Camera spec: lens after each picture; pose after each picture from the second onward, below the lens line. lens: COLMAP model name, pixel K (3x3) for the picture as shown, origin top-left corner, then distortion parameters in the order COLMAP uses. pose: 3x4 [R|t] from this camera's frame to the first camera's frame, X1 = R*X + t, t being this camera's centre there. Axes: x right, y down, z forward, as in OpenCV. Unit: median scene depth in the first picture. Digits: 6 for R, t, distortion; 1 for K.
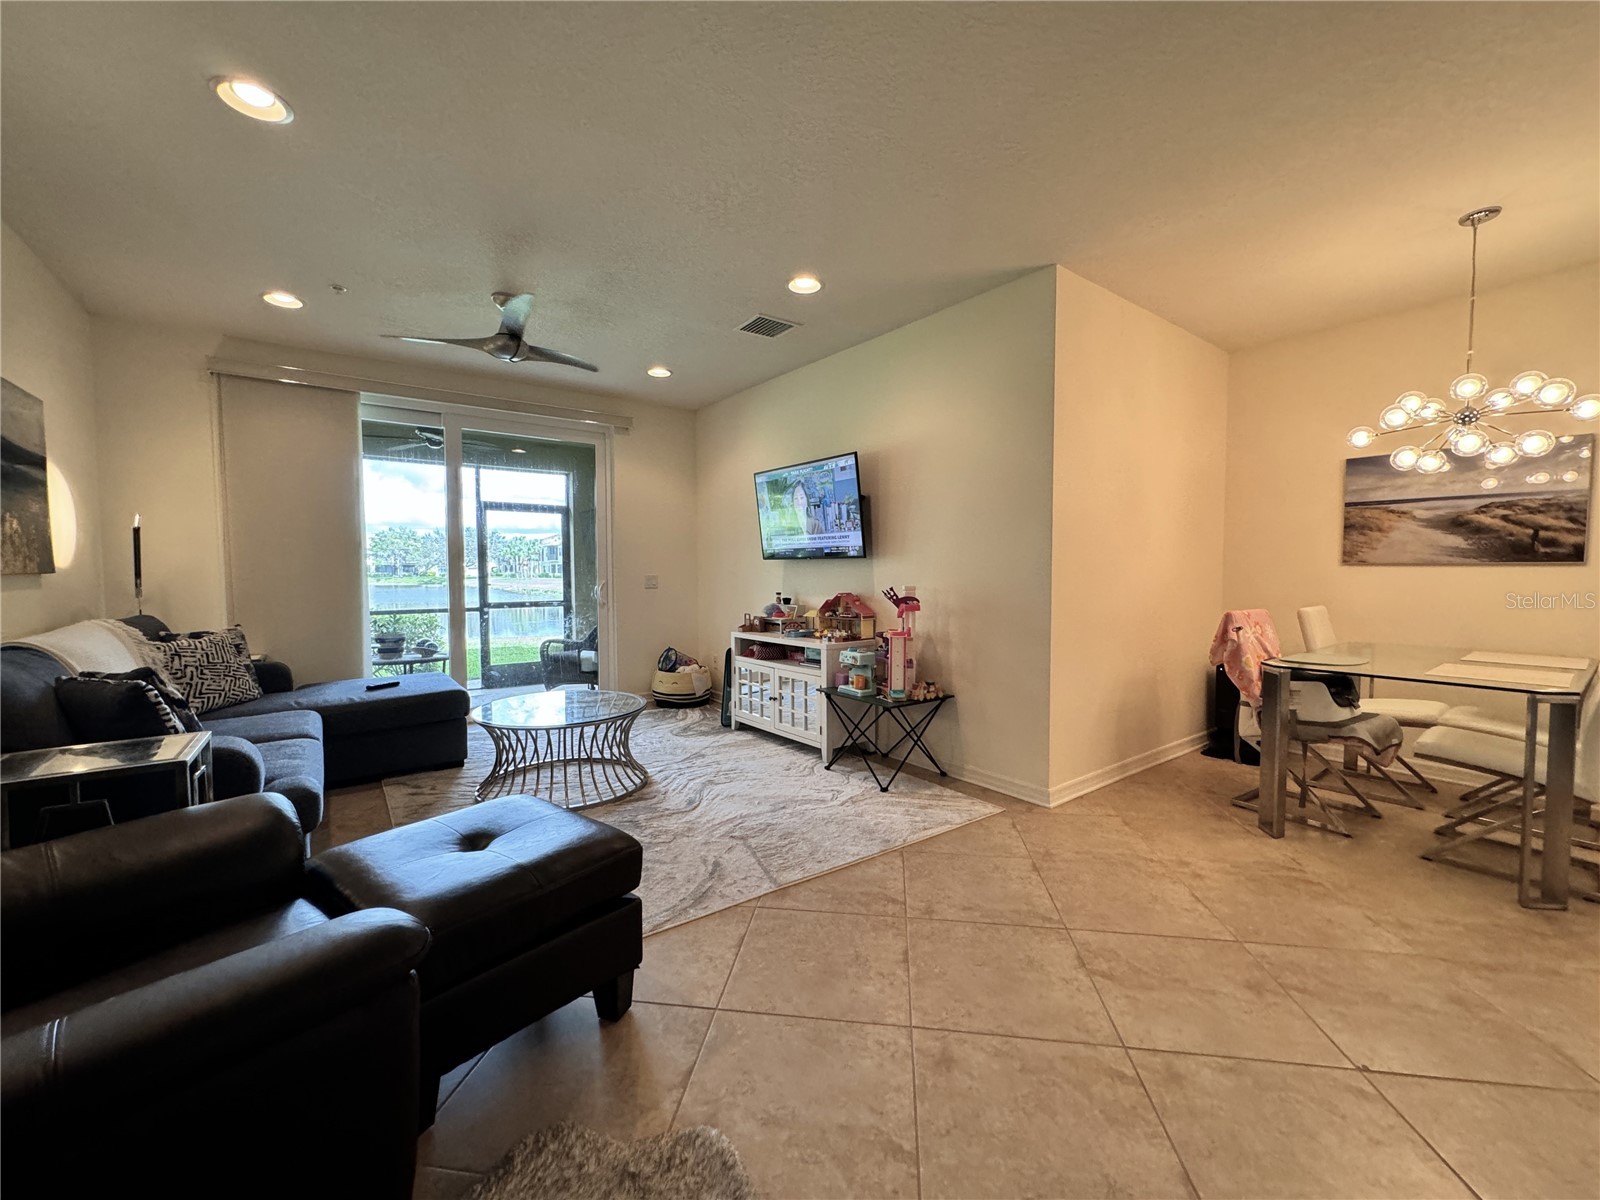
lens RADIAL K [[638.2, 0, 798.1], [0, 638.2, 595.1], [0, 0, 1]] dist [-0.000063, -0.000314]
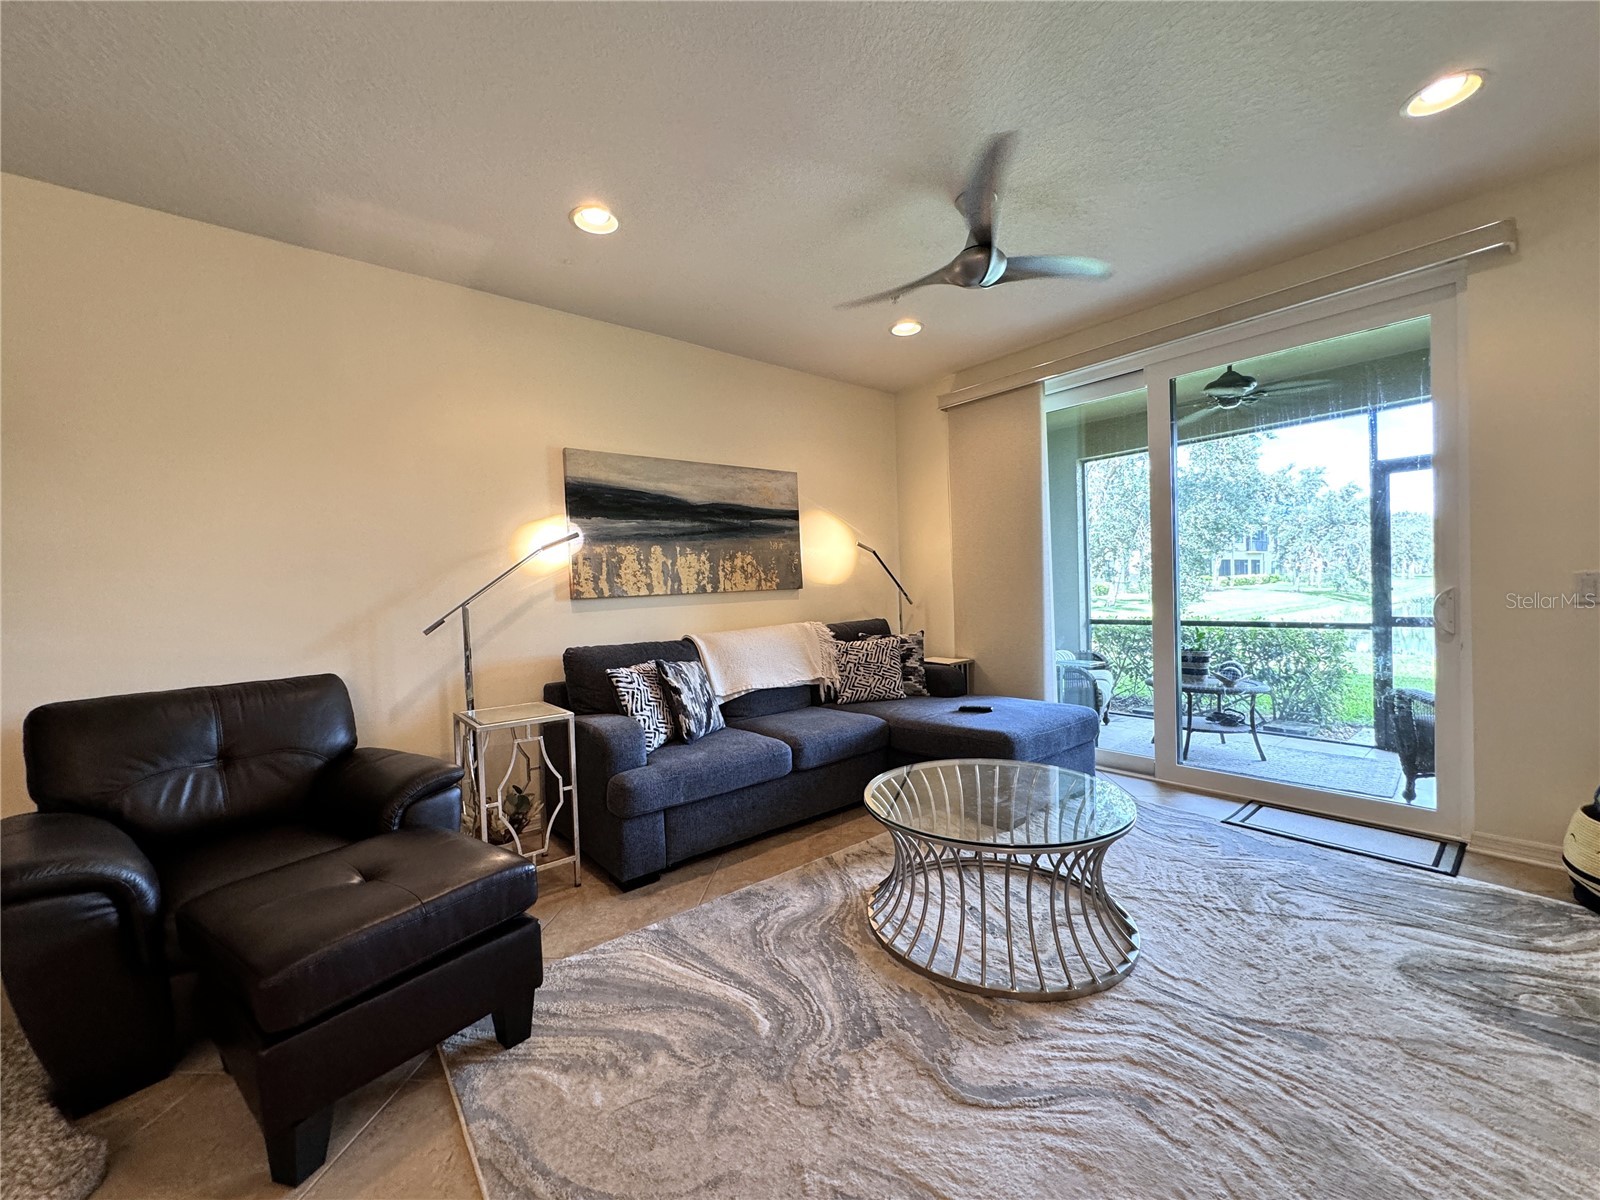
lens RADIAL K [[638.2, 0, 801.0], [0, 638.2, 599.5], [0, 0, 1]] dist [-0.000063, -0.000314]
pose [[0.057634, 0.019580, -0.998146, 0.211181], [-0.003989, 0.999804, 0.019382, -0.027070], [0.998330, 0.002864, 0.057701, 0.645264]]
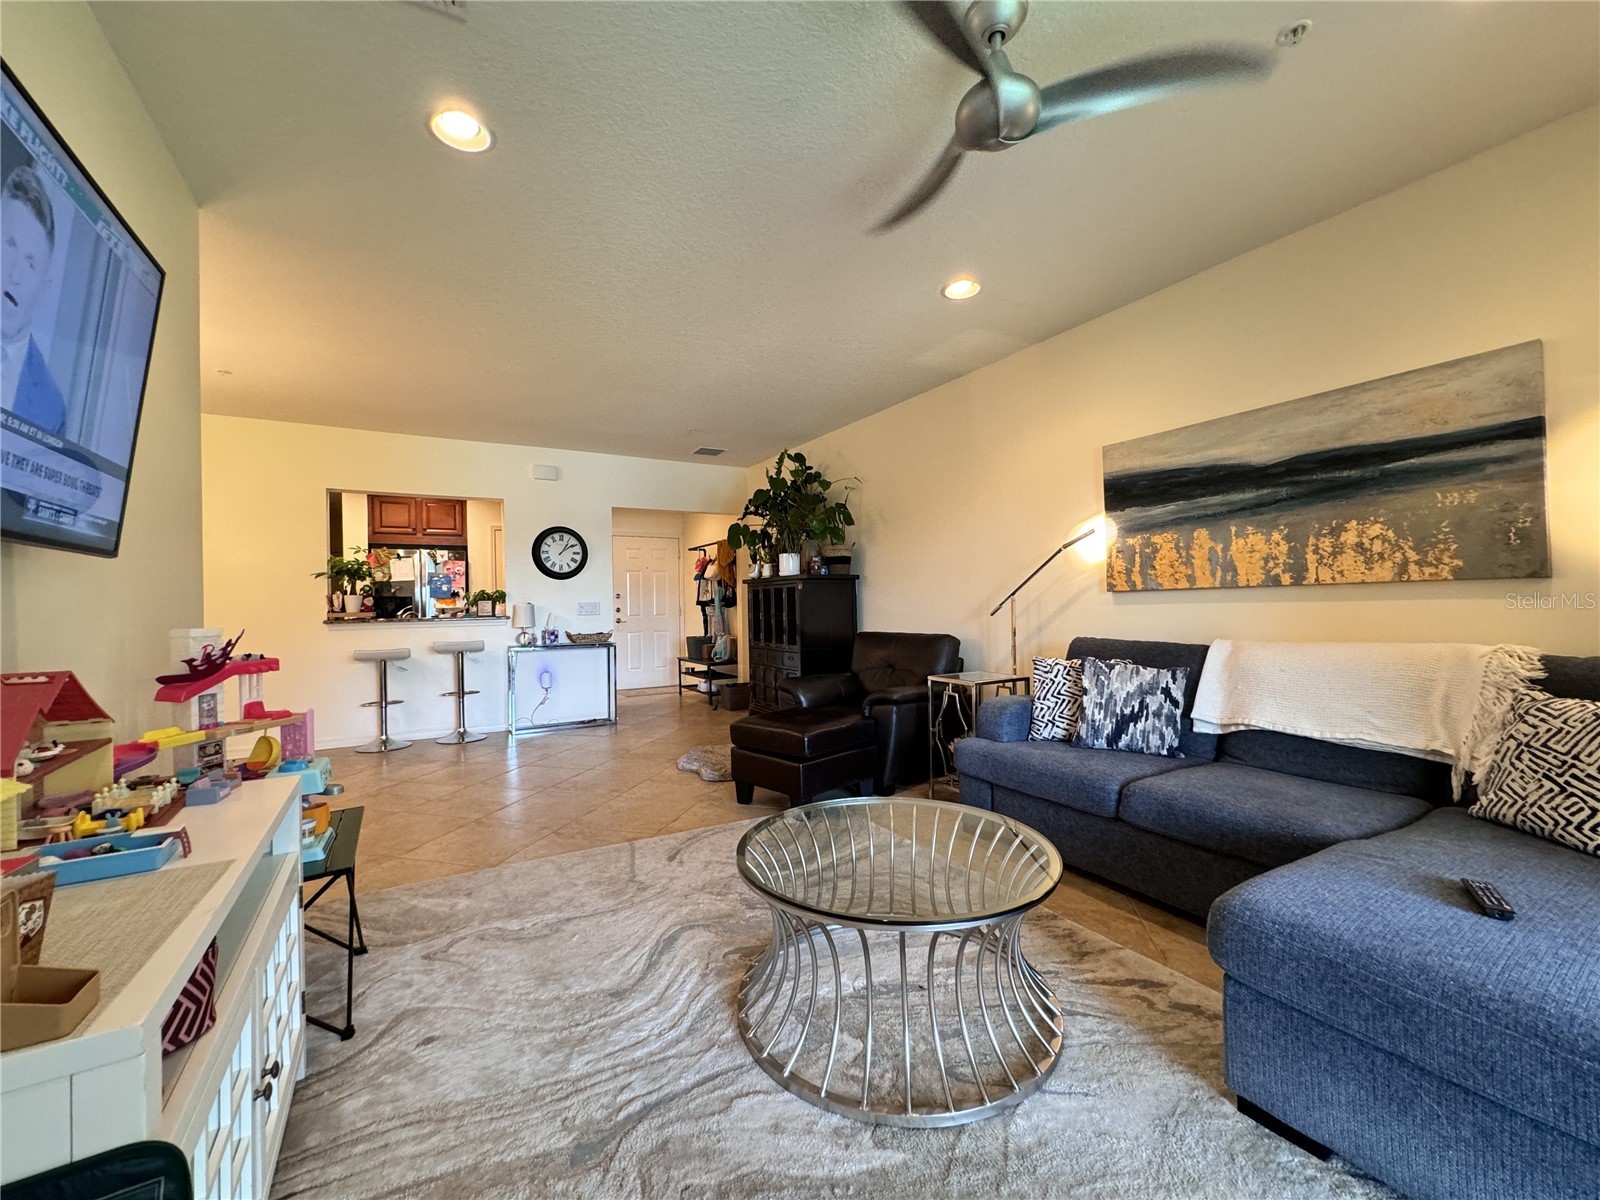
lens RADIAL K [[638.2, 0, 799.6], [0, 638.2, 598.9], [0, 0, 1]] dist [-0.000063, -0.000314]
pose [[-0.993702, 0.019789, 0.110290, -0.296356], [0.023373, 0.999237, 0.031297, -0.036804], [-0.109586, 0.033678, -0.993407, 1.268603]]
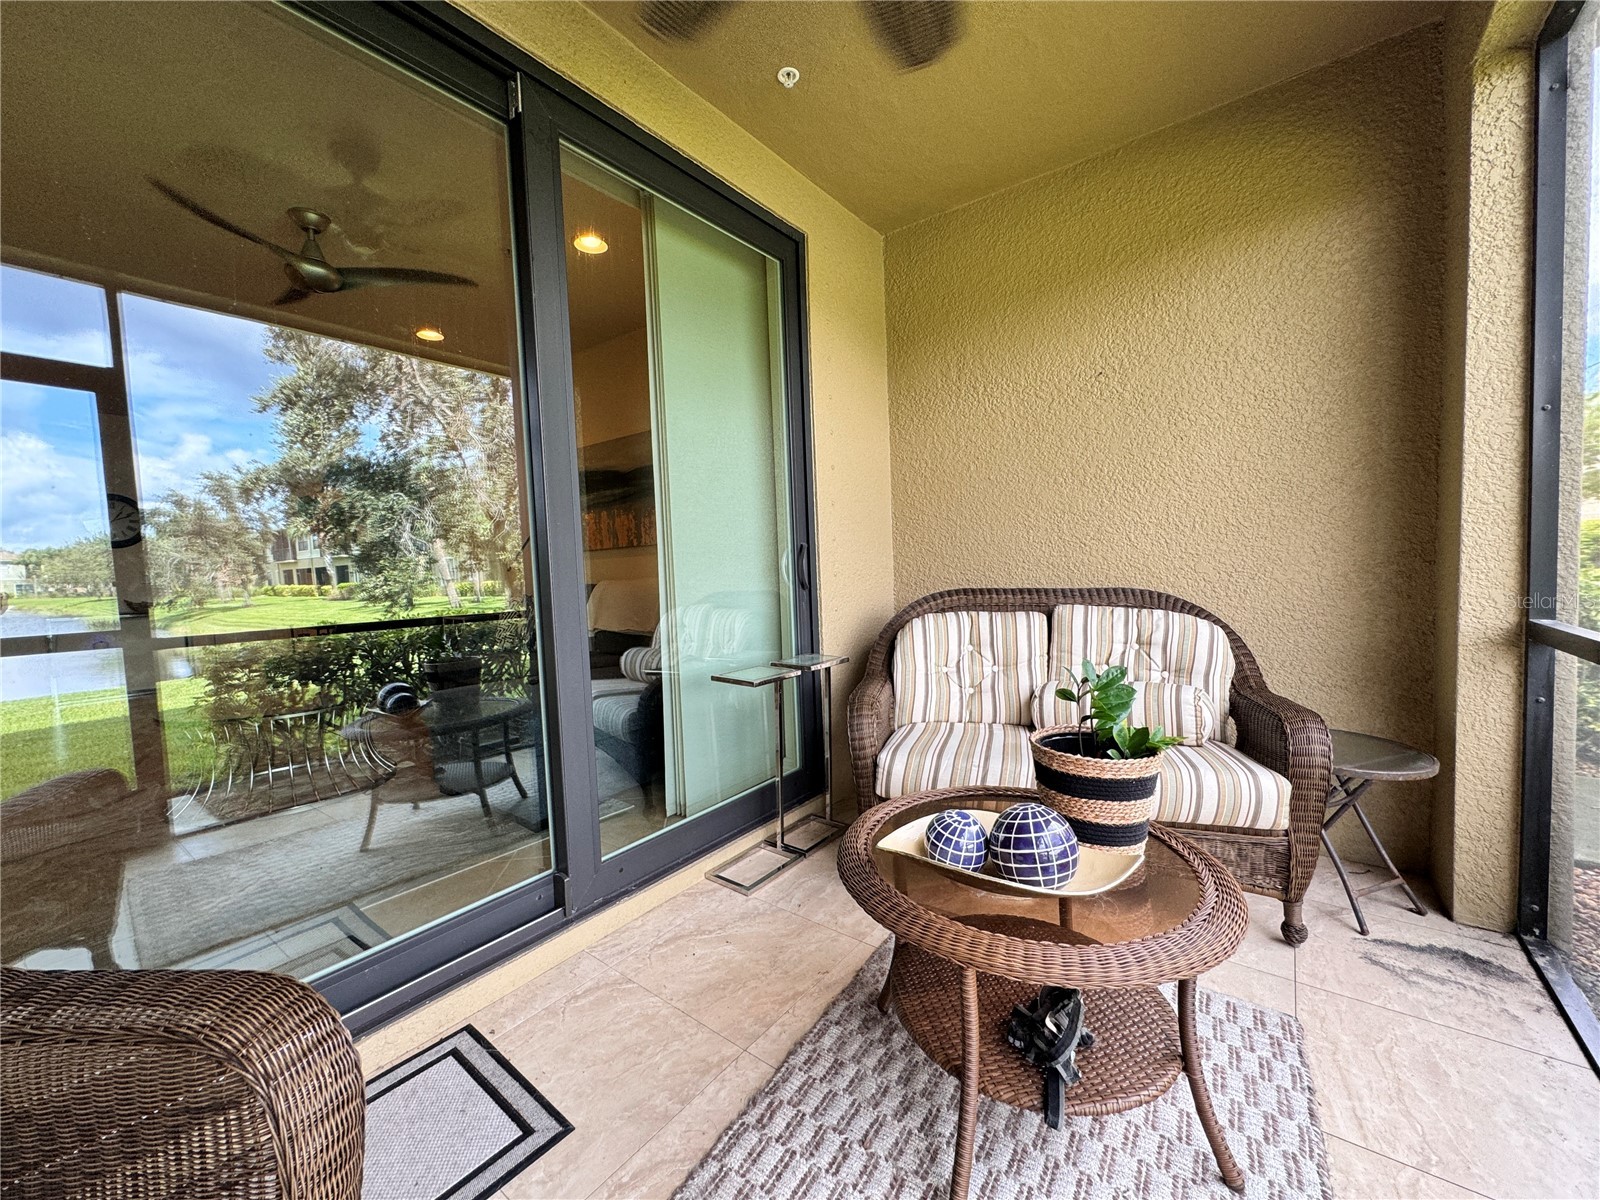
lens RADIAL K [[638.2, 0, 792.4], [0, 638.2, 605.4], [0, 0, 1]] dist [-0.000063, -0.000314]
pose [[-0.960193, 0.053893, -0.274089, -0.692591], [0.027384, 0.994646, 0.099642, -0.018416], [0.277991, 0.088170, -0.956529, 1.717067]]
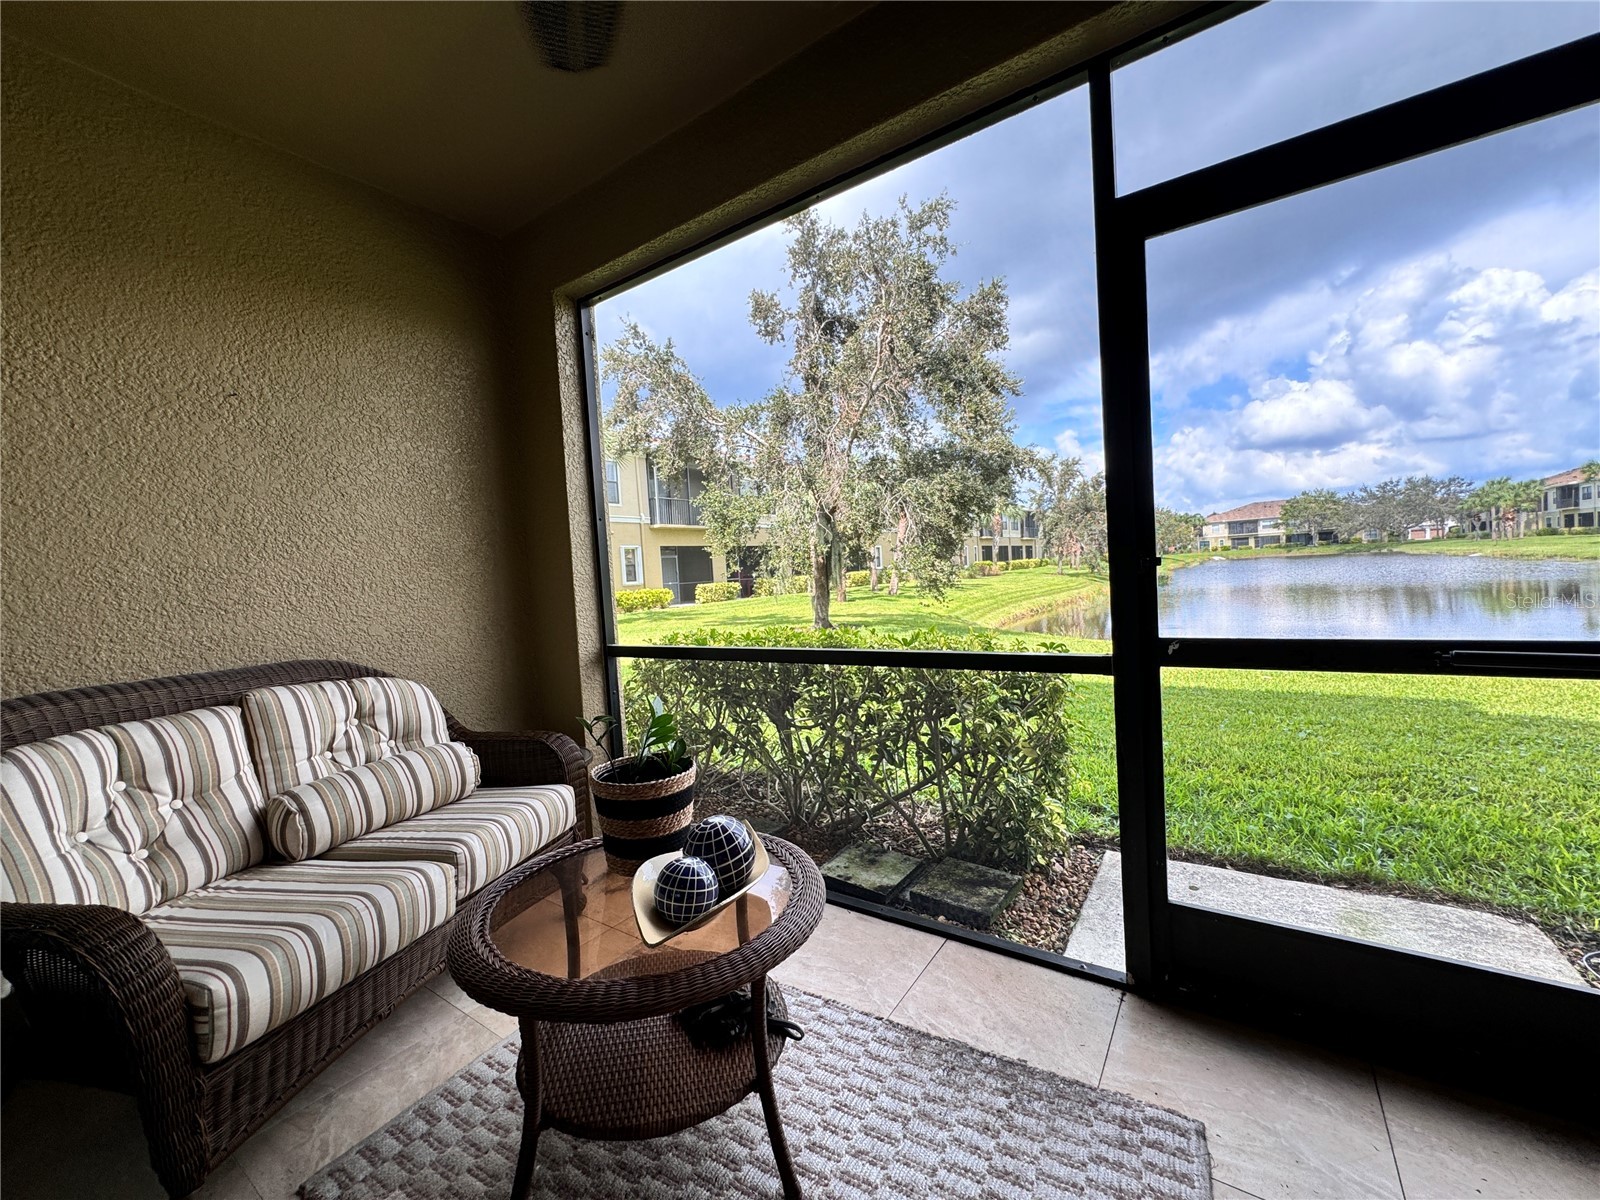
lens RADIAL K [[638.2, 0, 804.5], [0, 638.2, 606.4], [0, 0, 1]] dist [-0.000063, -0.000314]
pose [[0.324744, 0.035347, -0.945141, -0.534392], [0.021991, 0.998749, 0.044908, -0.023362], [0.945546, -0.035368, 0.323560, 1.402000]]
